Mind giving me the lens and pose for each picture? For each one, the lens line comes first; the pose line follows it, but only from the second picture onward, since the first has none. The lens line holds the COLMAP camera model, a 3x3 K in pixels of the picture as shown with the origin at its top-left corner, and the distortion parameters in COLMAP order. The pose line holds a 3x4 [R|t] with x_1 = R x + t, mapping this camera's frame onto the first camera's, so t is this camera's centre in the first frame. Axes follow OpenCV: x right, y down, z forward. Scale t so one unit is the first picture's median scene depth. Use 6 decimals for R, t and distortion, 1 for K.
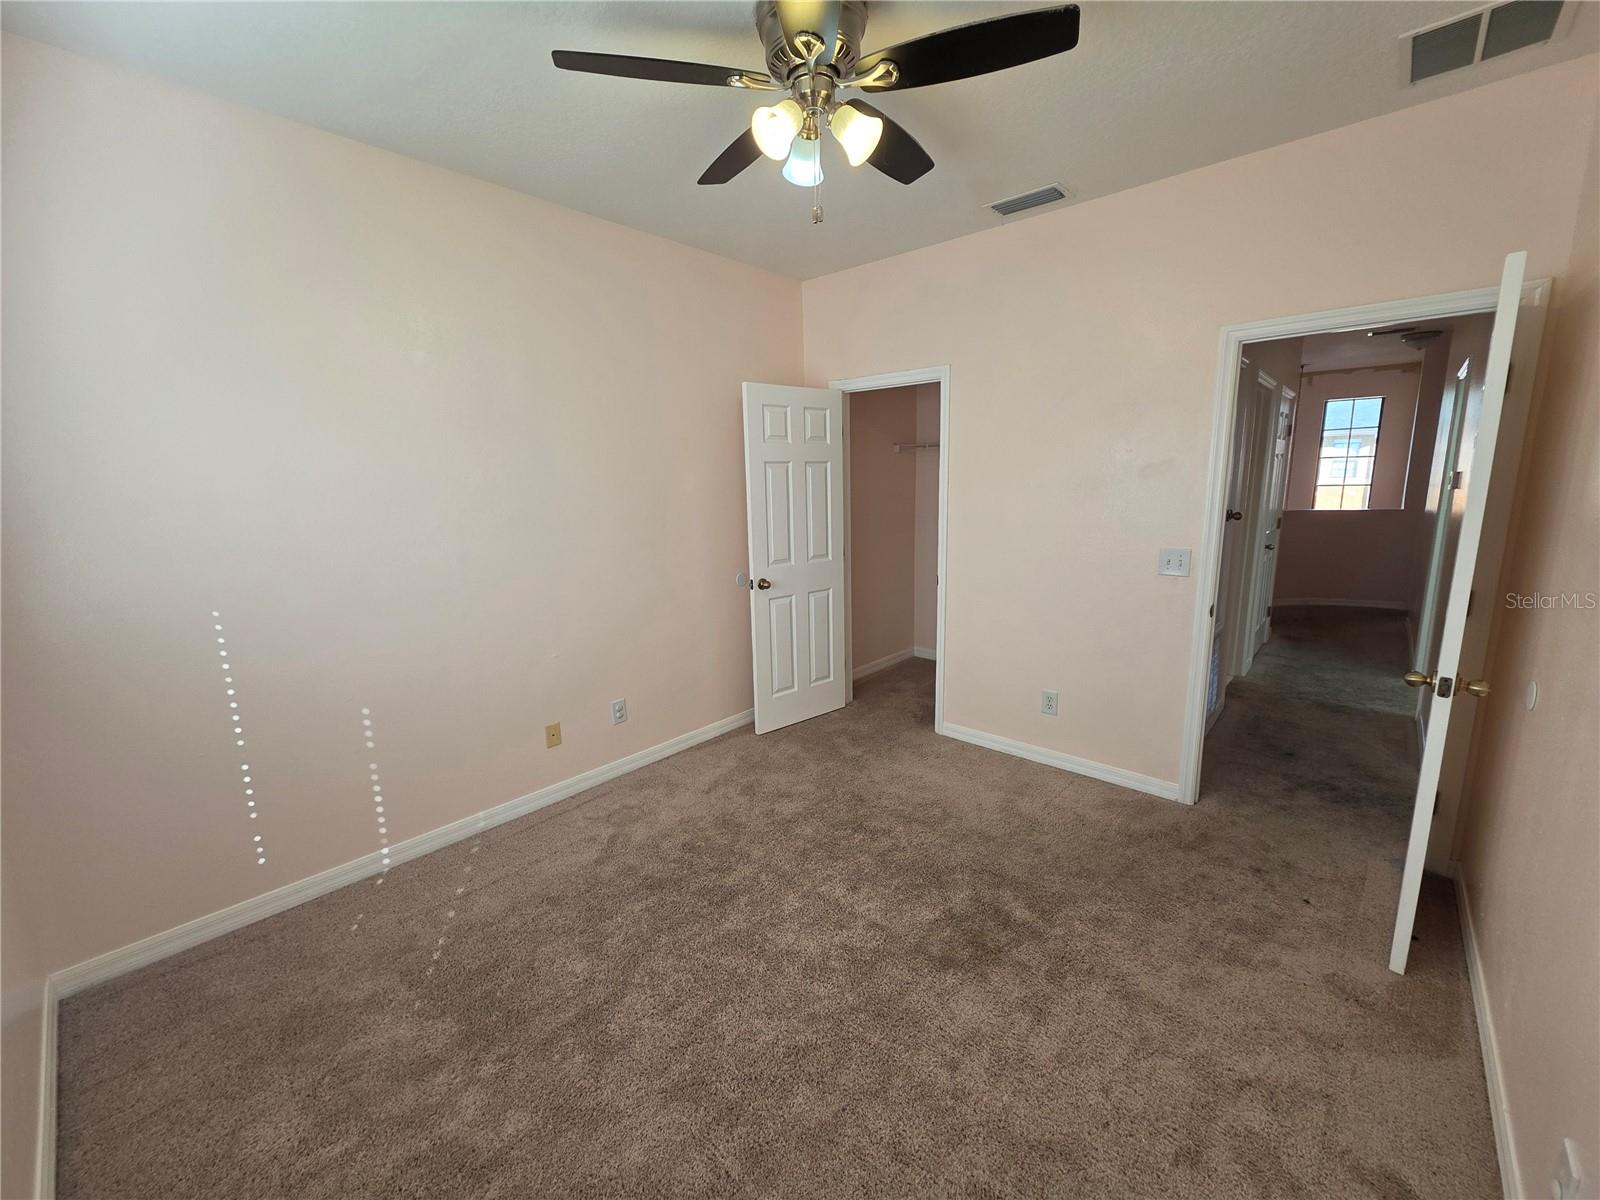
lens RADIAL K [[642.1, 0, 806.5], [0, 642.1, 596.8], [0, 0, 1]] dist [0.001279, 0.000152]
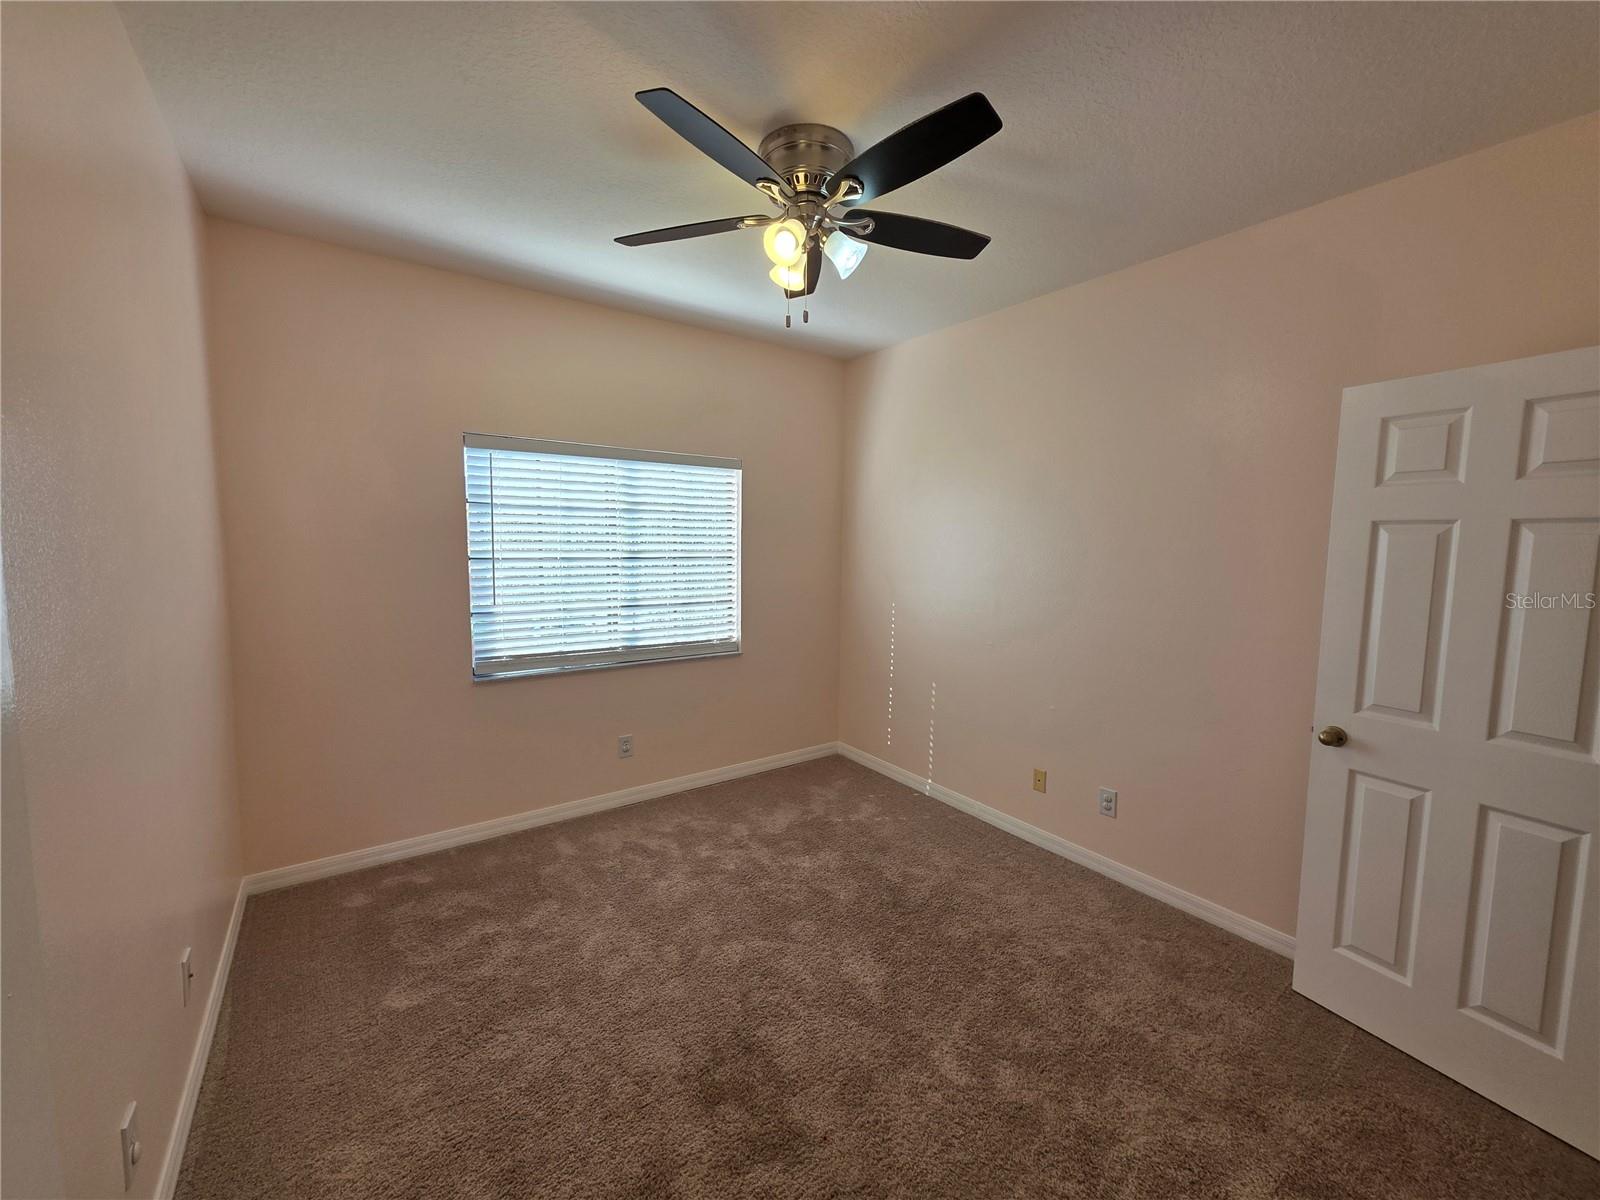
lens RADIAL K [[653.2, 0, 803.8], [0, 653.2, 595.3], [0, 0, 1]] dist [0.001528, 0.000184]
pose [[-0.228276, 0.104574, -0.967964, 0.575277], [-0.192410, 0.969760, 0.150145, -0.135541], [0.954394, 0.220521, -0.201252, 0.645942]]
